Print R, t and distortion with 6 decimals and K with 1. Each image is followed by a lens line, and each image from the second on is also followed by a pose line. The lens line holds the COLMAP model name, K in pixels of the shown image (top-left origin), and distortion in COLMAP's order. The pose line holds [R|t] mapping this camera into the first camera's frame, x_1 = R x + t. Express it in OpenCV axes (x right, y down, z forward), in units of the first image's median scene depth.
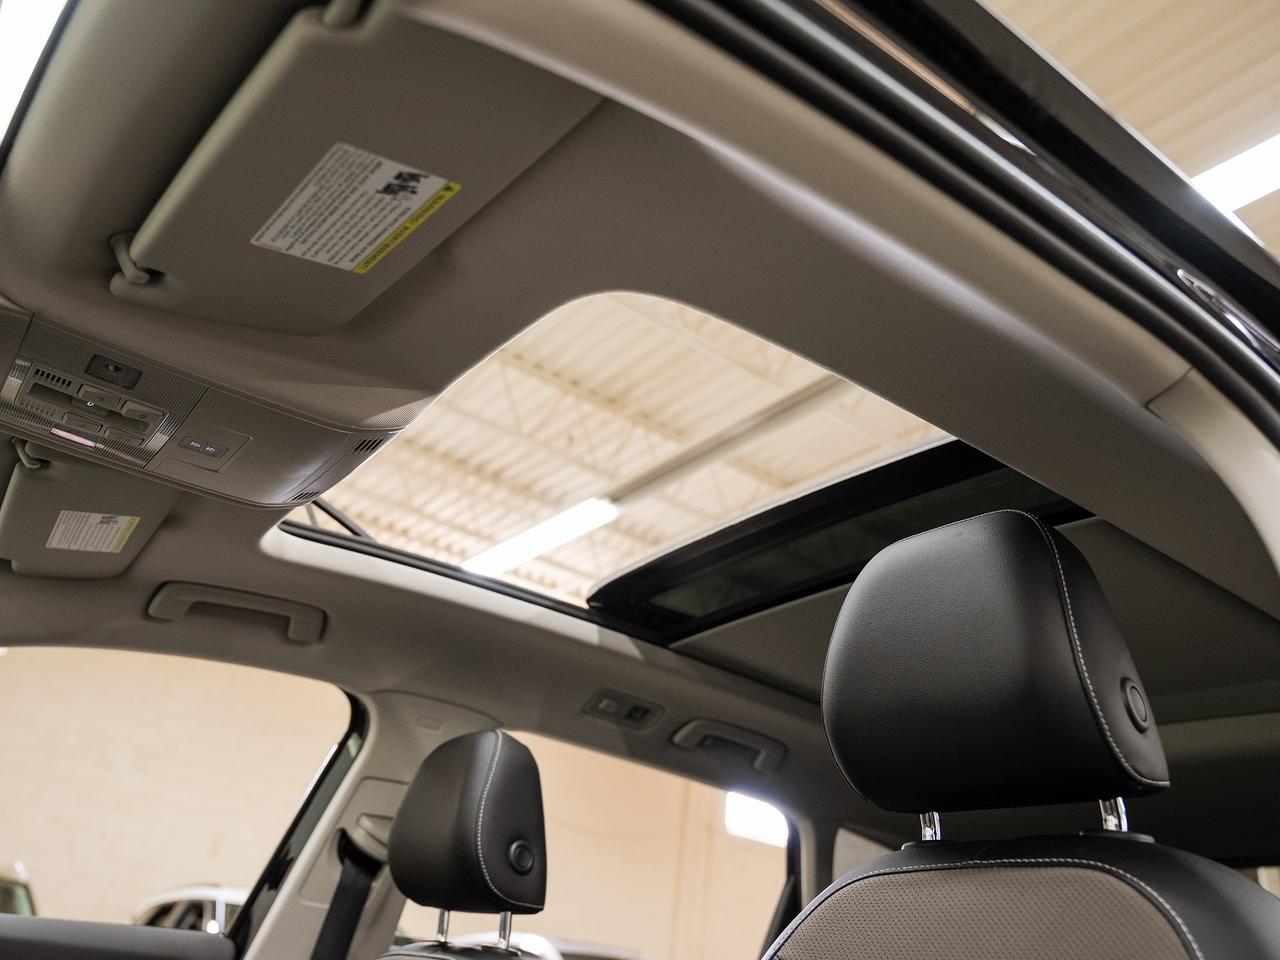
lens RADIAL K [[1094.2, 0, 640.6], [0, 1094.2, 487.6], [0, 0, 1]] dist [-0.025320, 0.047775]
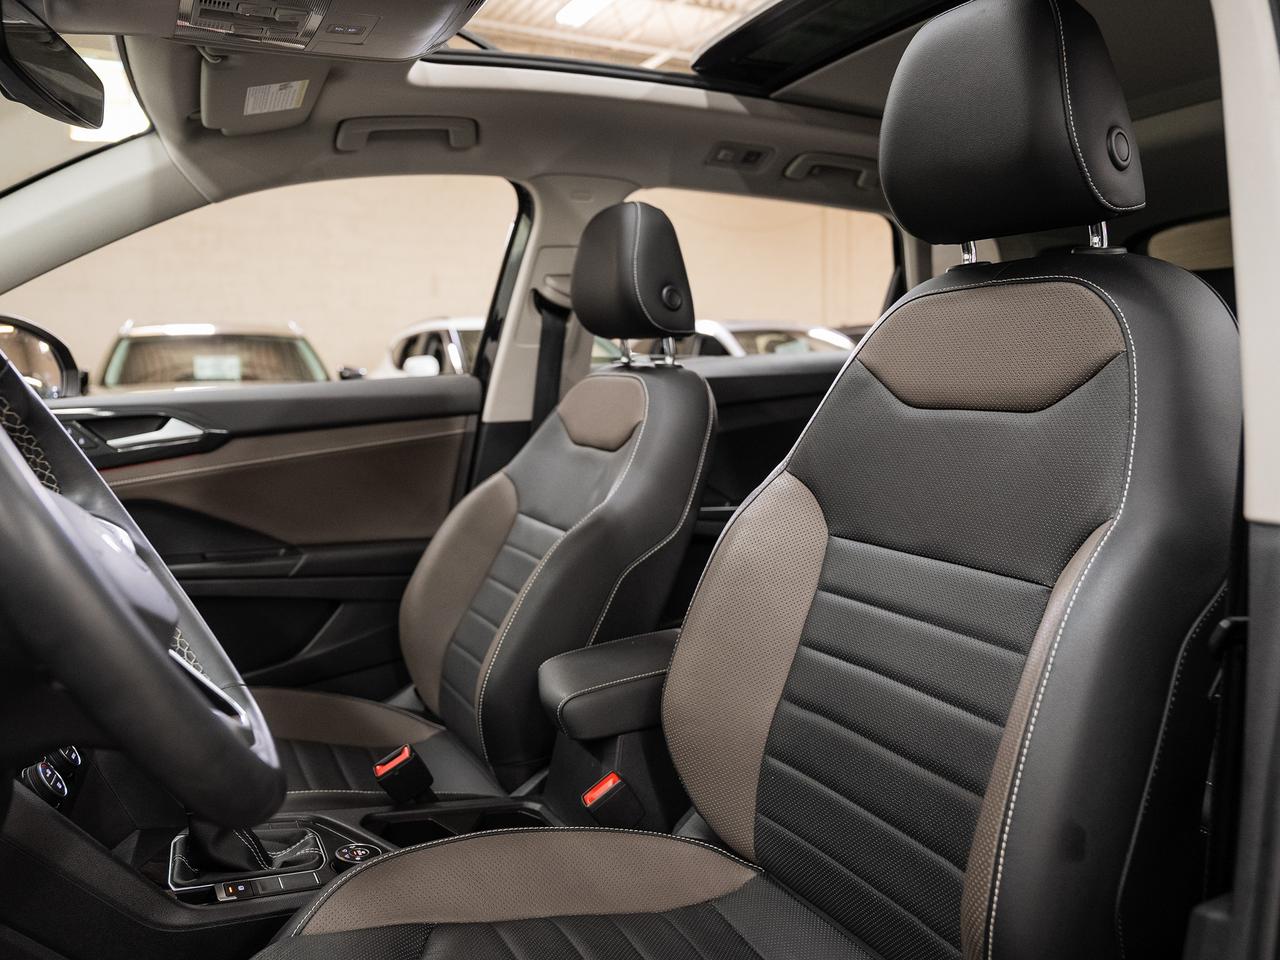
lens RADIAL K [[976.9, 0, 637.9], [0, 976.9, 478.0], [0, 0, 1]] dist [-0.009956, -0.006746]
pose [[0.976771, -0.115522, -0.180481, 0.028476], [0.193104, 0.839649, 0.507643, -0.062426], [0.092896, -0.530702, 0.842452, -0.077077]]
